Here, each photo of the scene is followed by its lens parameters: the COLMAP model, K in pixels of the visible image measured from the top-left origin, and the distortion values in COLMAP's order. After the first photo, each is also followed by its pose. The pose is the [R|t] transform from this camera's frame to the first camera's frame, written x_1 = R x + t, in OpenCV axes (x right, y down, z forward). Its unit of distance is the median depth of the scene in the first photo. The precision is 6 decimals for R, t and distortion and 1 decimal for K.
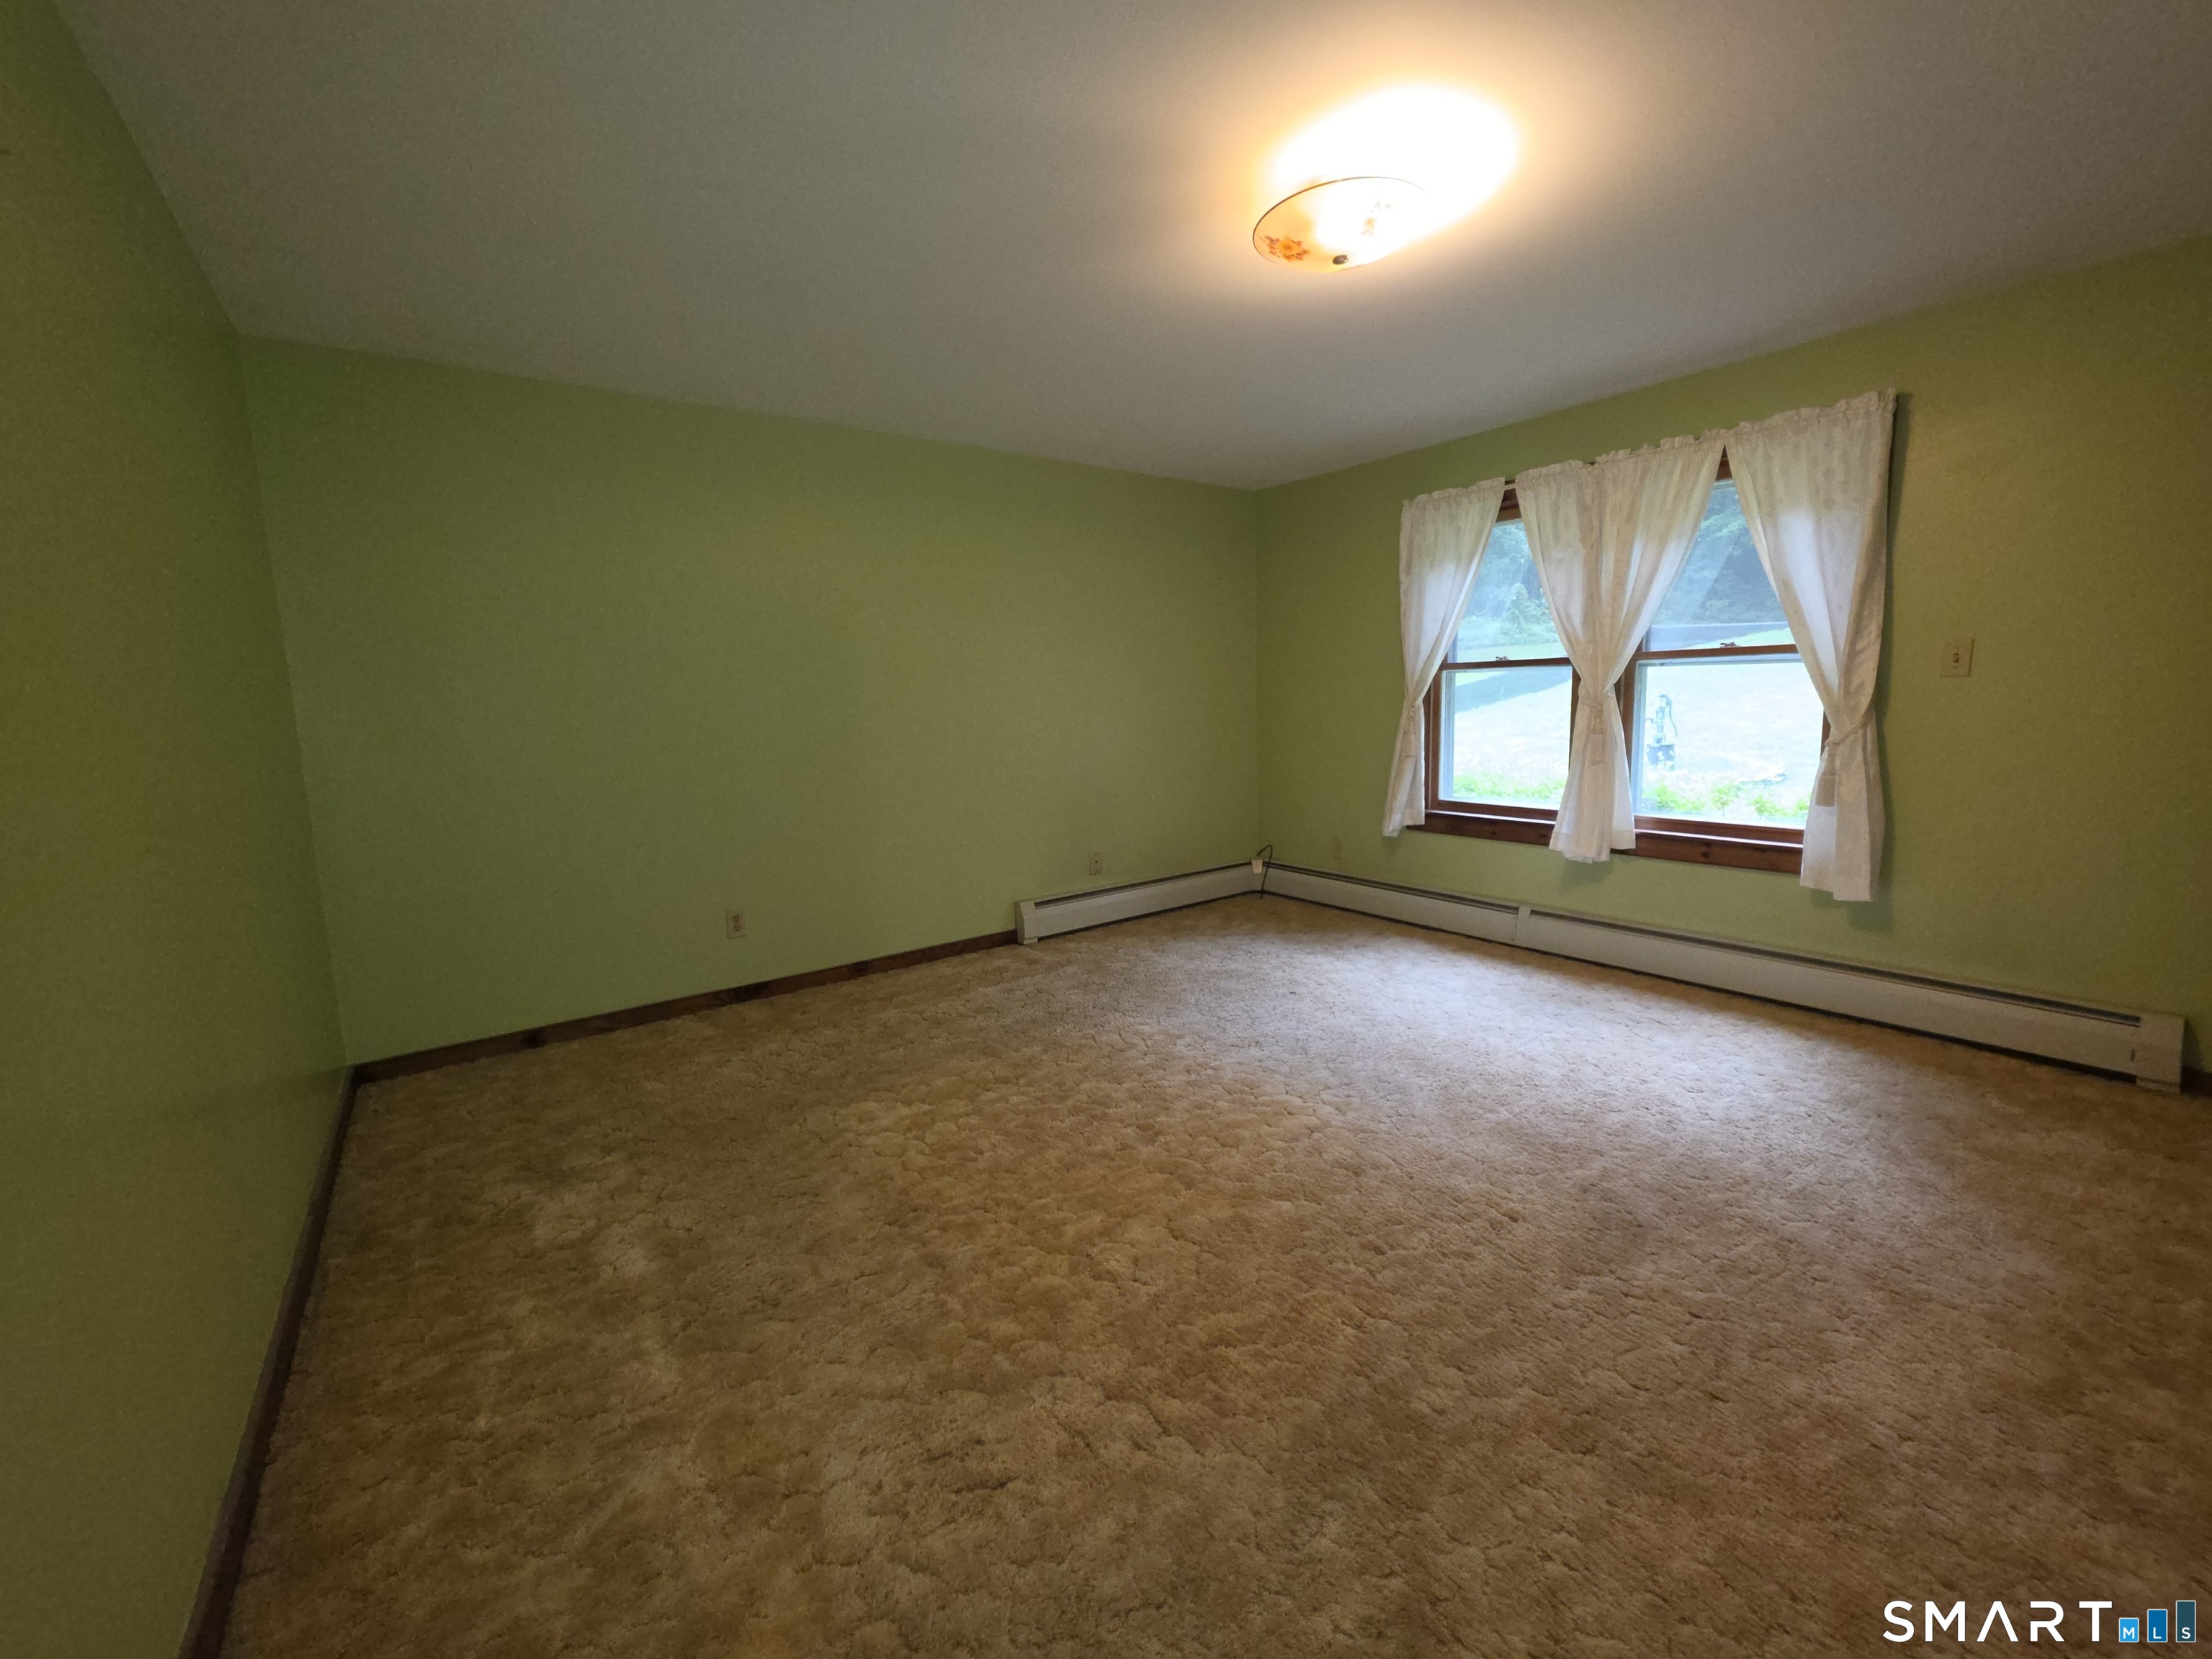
lens RADIAL K [[888.6, 0, 1110.6], [0, 888.6, 815.6], [0, 0, 1]] dist [-0.002812, -0.000059]
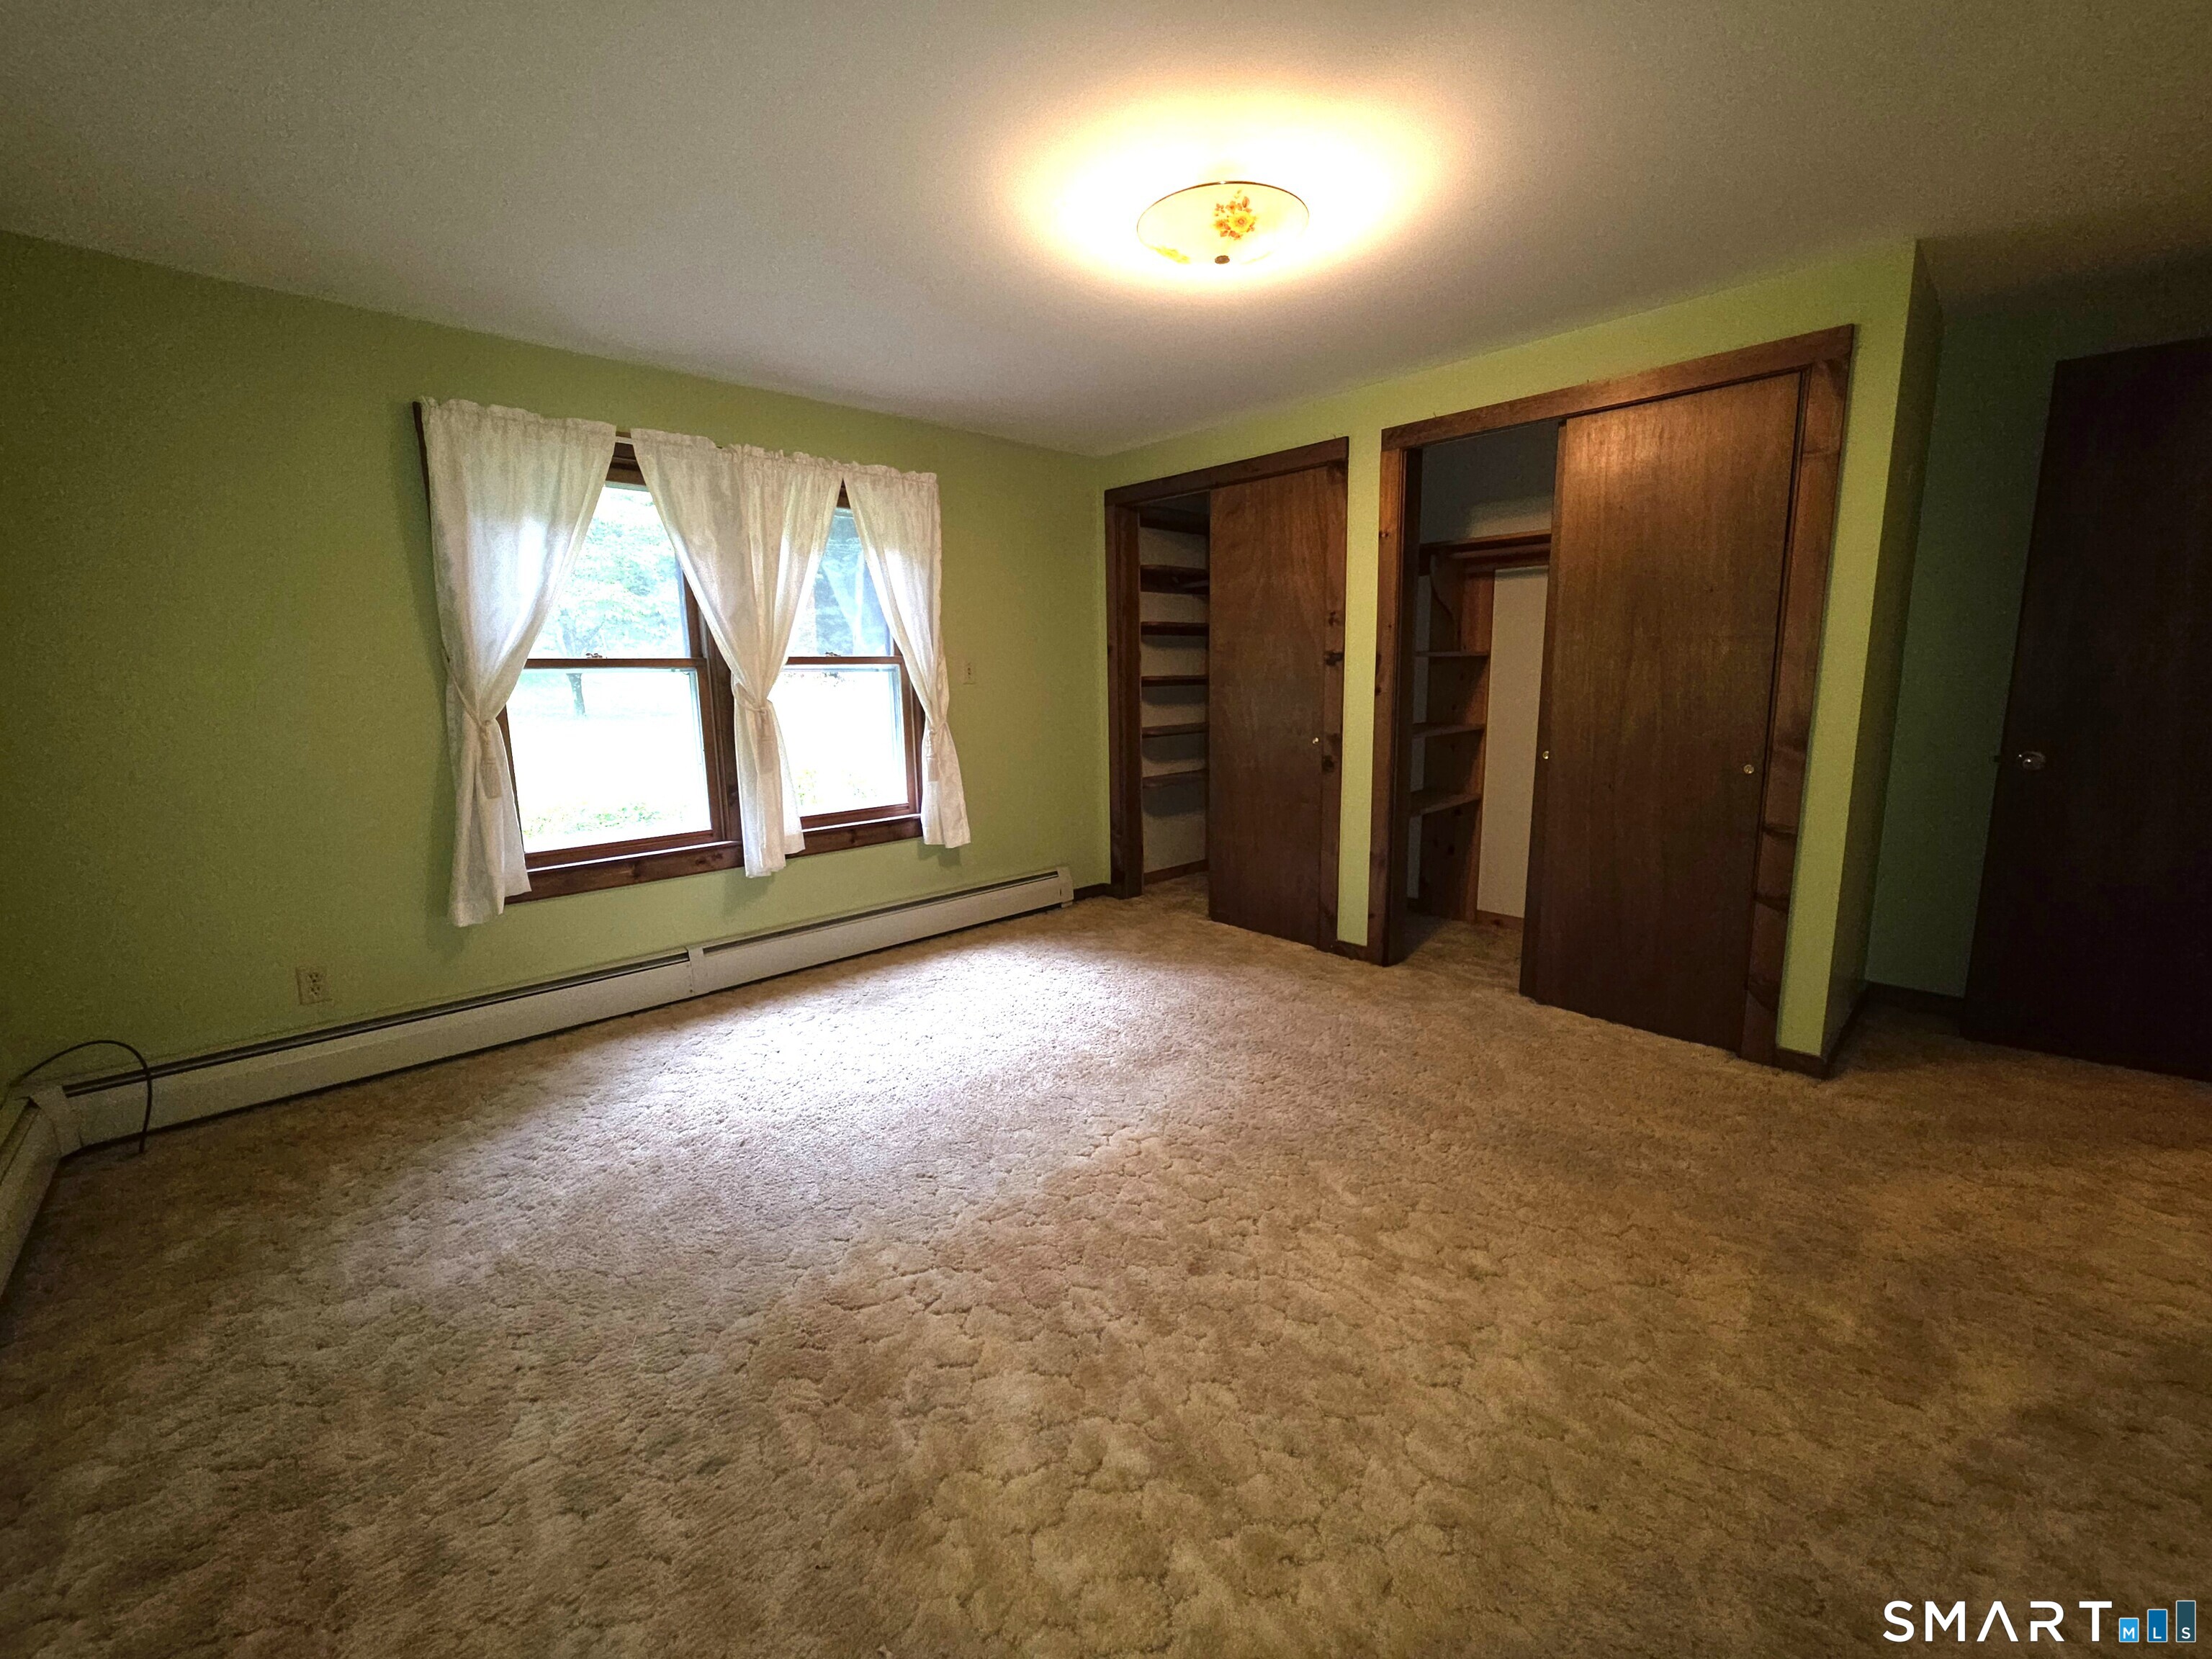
lens RADIAL K [[893.7, 0, 1110.1], [0, 893.7, 809.1], [0, 0, 1]] dist [-0.001277, -0.000143]
pose [[-0.117757, -0.123912, 0.985281, -0.515174], [0.152767, 0.978113, 0.141269, -0.111416], [-0.981221, 0.167154, -0.096250, 0.840439]]
